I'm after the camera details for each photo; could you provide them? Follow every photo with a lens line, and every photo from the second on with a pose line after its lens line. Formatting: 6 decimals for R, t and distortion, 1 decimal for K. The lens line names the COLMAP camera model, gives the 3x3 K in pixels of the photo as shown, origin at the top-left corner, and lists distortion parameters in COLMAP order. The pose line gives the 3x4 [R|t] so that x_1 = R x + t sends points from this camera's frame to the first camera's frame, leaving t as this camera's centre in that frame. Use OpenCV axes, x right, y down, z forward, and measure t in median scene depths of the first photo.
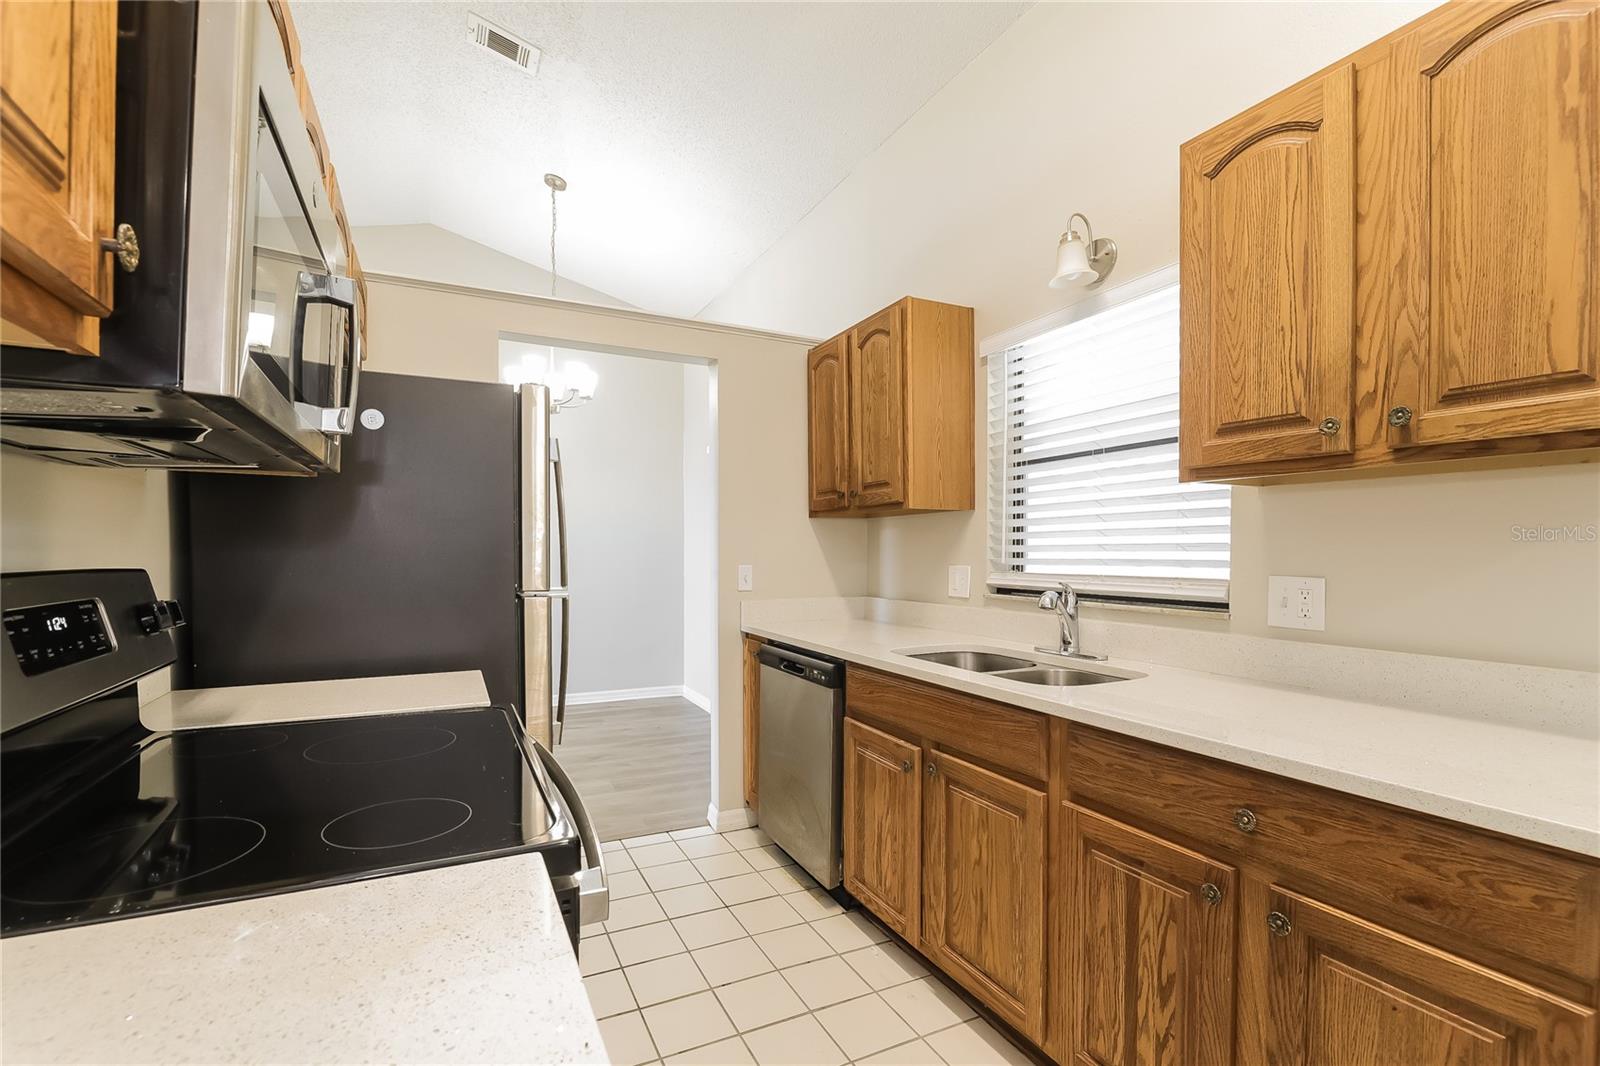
lens RADIAL K [[701.2, 0, 810.9], [0, 701.2, 547.1], [0, 0, 1]] dist [-0.001046, 0.000021]
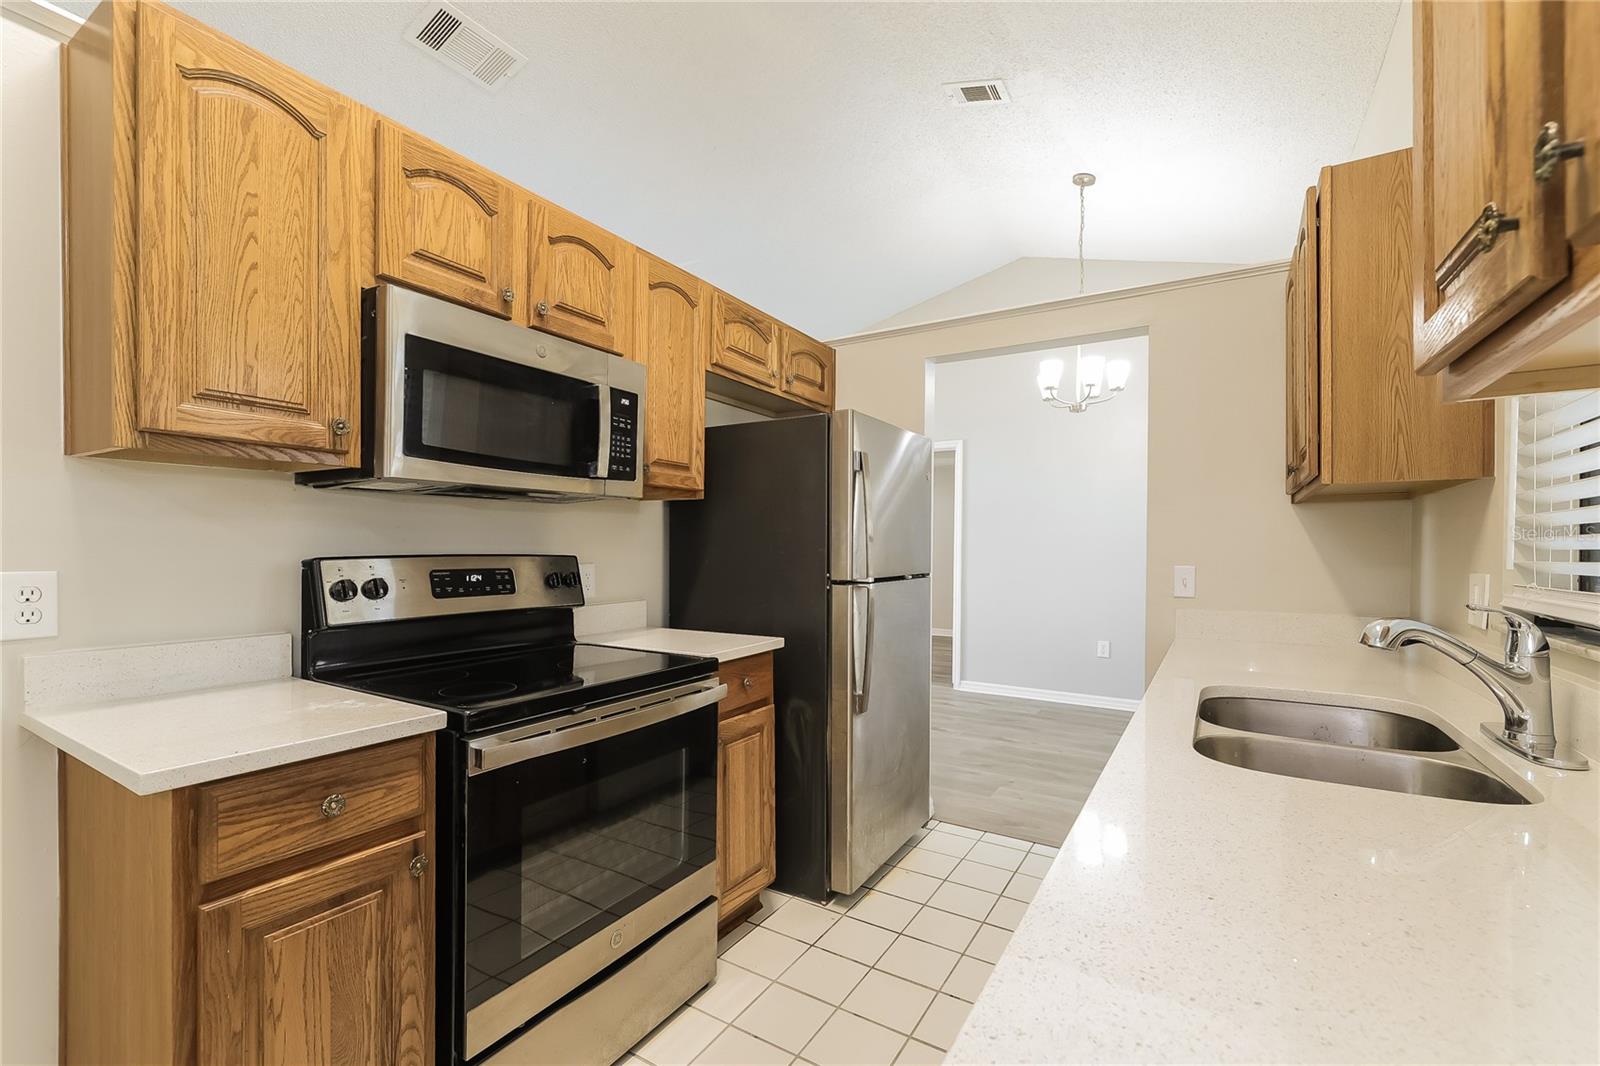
lens RADIAL K [[701.2, 0, 810.9], [0, 701.2, 547.1], [0, 0, 1]] dist [-0.001046, 0.000021]
pose [[0.529690, -0.000379, -0.848191, 0.441333], [0.001175, 0.999999, 0.000287, 0.003460], [0.848191, -0.001148, 0.529690, 0.227256]]
